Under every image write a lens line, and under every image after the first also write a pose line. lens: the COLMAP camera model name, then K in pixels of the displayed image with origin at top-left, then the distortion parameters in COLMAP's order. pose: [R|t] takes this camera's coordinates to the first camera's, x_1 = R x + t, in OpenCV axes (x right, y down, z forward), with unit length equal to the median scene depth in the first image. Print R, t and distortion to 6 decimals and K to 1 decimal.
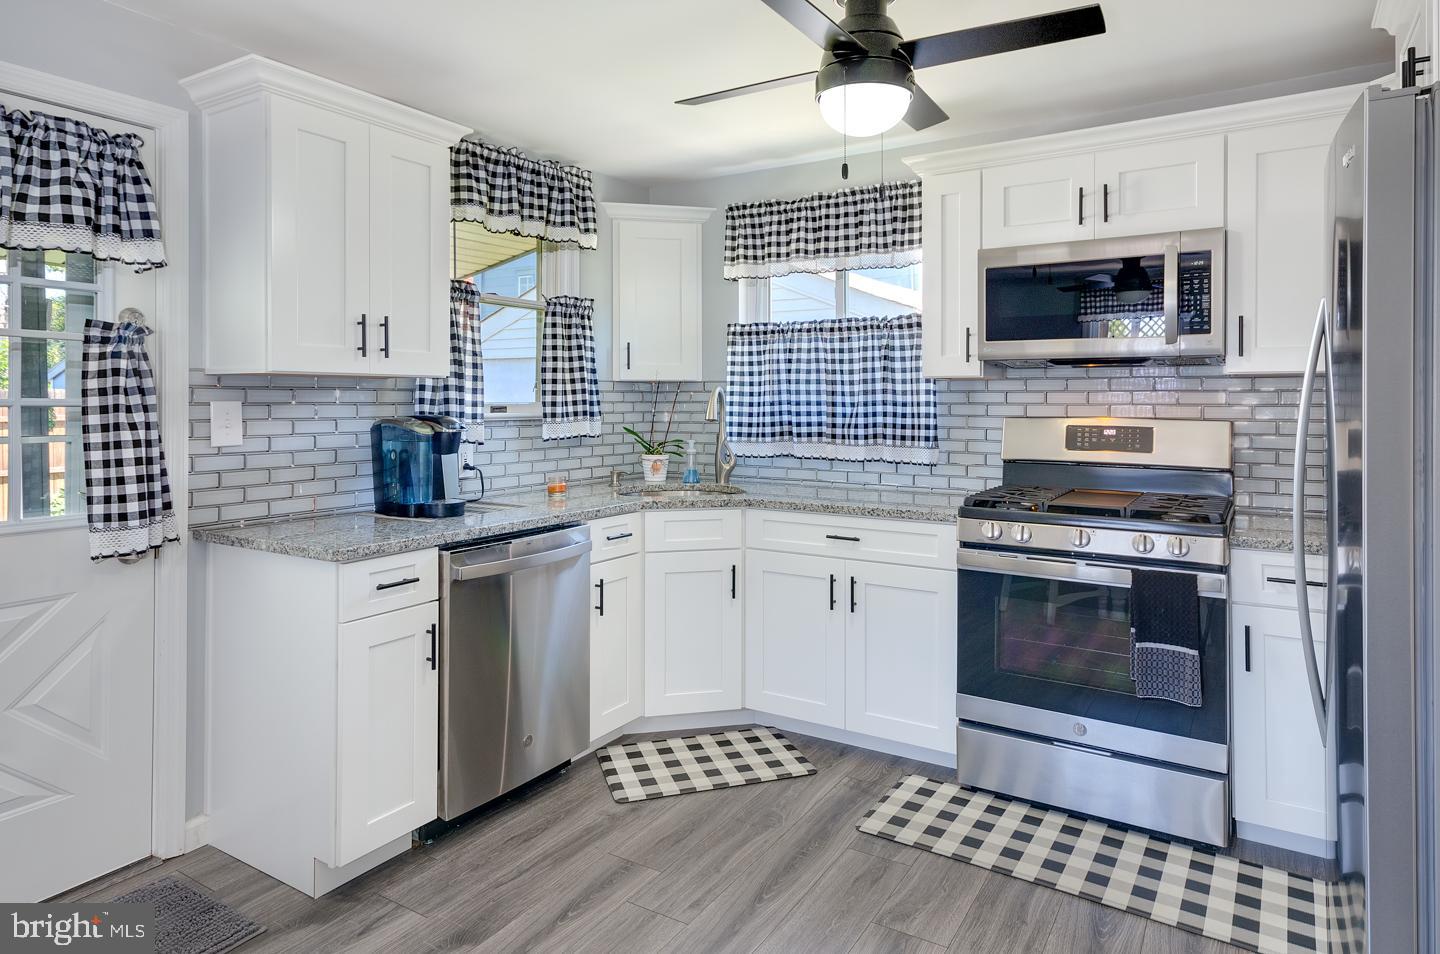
lens RADIAL K [[864.7, 0, 719.2], [0, 864.7, 394.4], [0, 0, 1]] dist [0.003044, 0.001730]
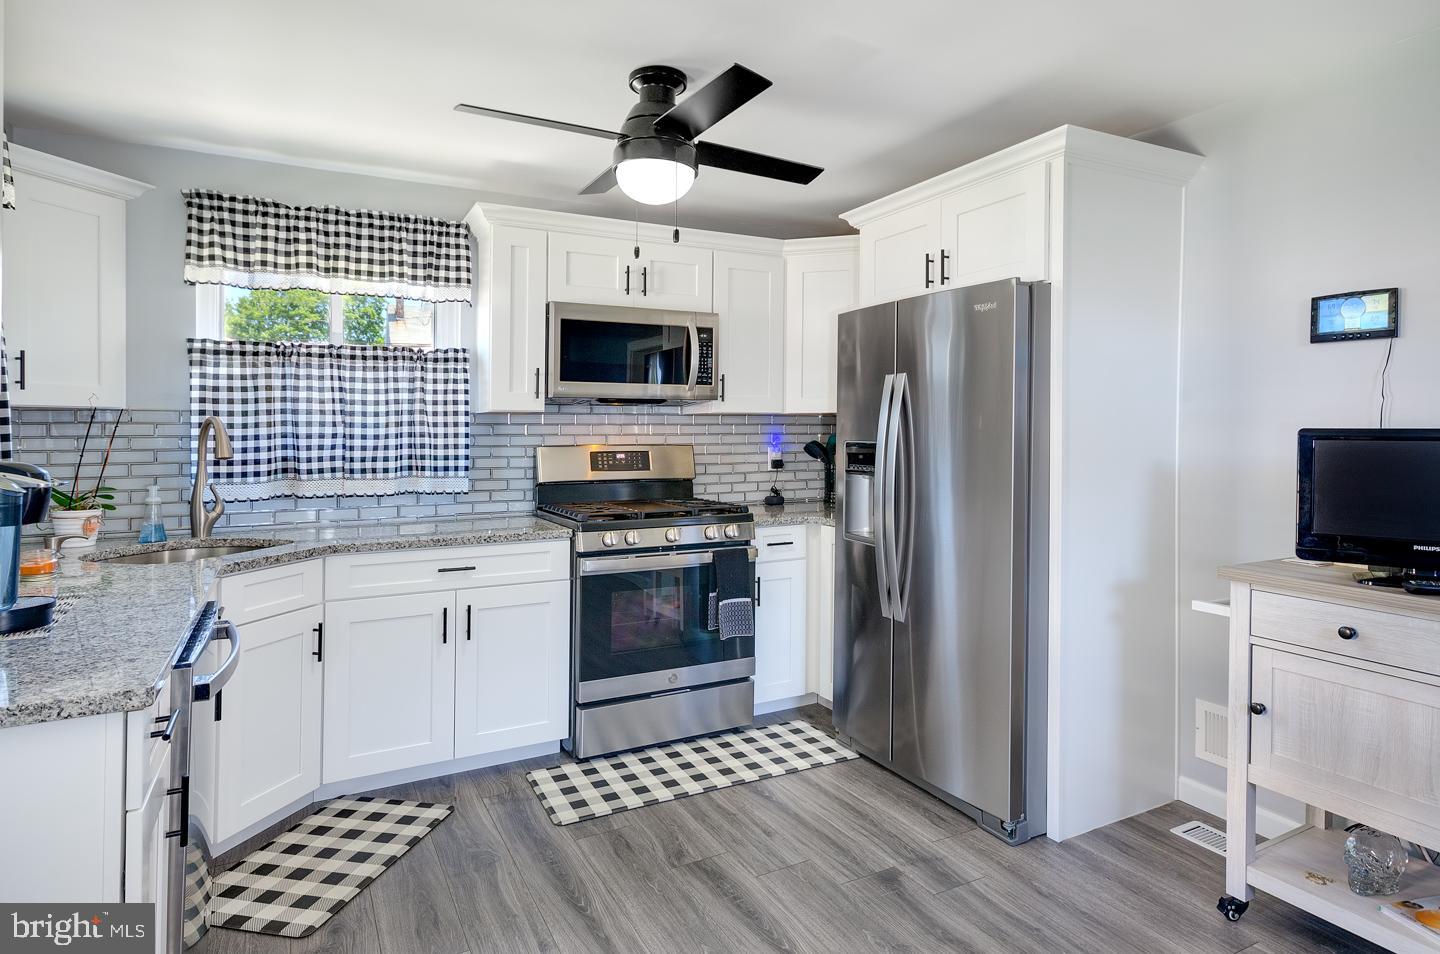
lens RADIAL K [[797.3, 0, 719.3], [0, 797.3, 435.8], [0, 0, 1]] dist [-0.001864, 0.001415]
pose [[0.495481, -0.009215, 0.868570, -0.506888], [-0.001125, 0.999936, 0.011251, 0.000040], [-0.868618, -0.006552, 0.495439, 0.275327]]
